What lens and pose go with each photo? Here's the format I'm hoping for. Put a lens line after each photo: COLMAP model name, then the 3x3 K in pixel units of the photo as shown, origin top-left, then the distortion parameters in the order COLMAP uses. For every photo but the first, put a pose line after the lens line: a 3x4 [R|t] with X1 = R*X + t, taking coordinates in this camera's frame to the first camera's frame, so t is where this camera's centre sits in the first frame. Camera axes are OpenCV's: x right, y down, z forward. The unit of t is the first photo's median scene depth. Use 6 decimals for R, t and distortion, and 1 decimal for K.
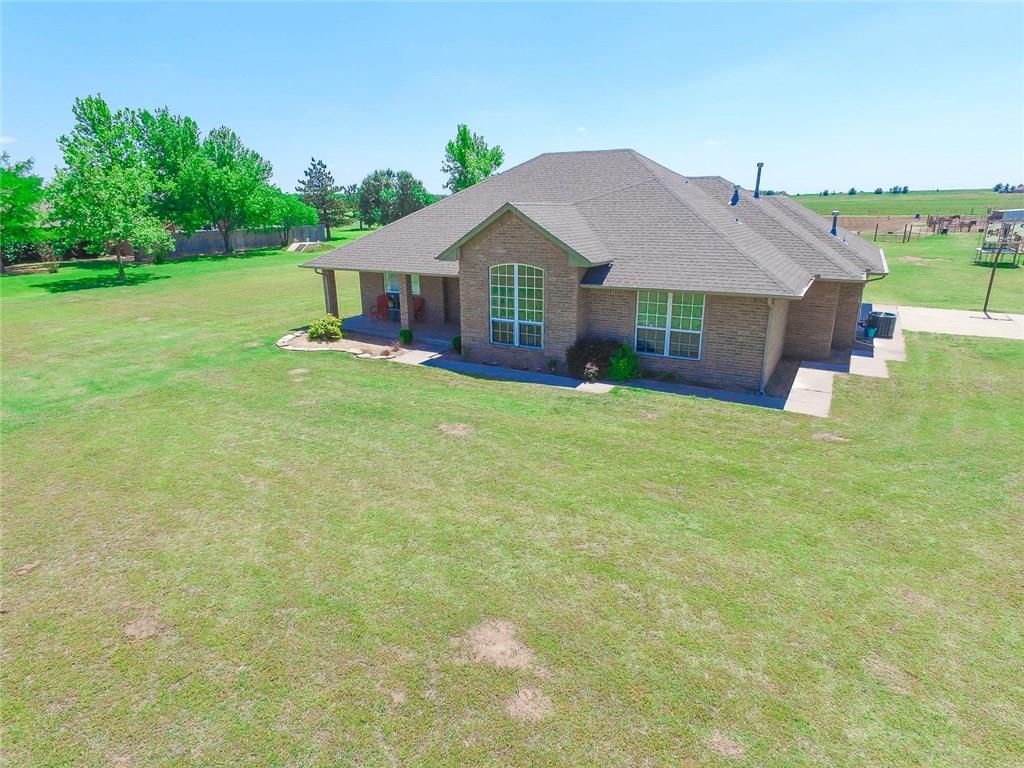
lens RADIAL K [[595.9, 0, 512.0], [0, 595.9, 384.0], [0, 0, 1]] dist [-0.012451, 0.014099]
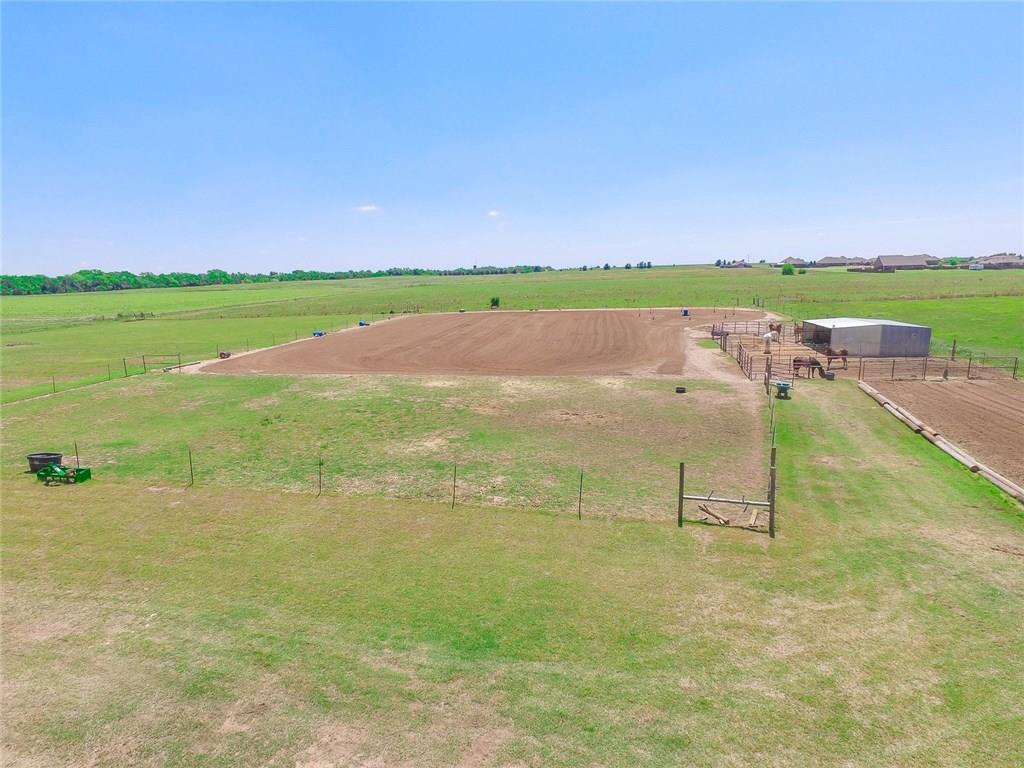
lens RADIAL K [[595.9, 0, 512.0], [0, 595.9, 384.0], [0, 0, 1]] dist [-0.012451, 0.014099]
pose [[0.941537, -0.073979, 0.328687, 1.464191], [0.112109, 0.988793, -0.098587, -0.954430], [-0.317710, 0.129672, 0.939279, 2.469550]]
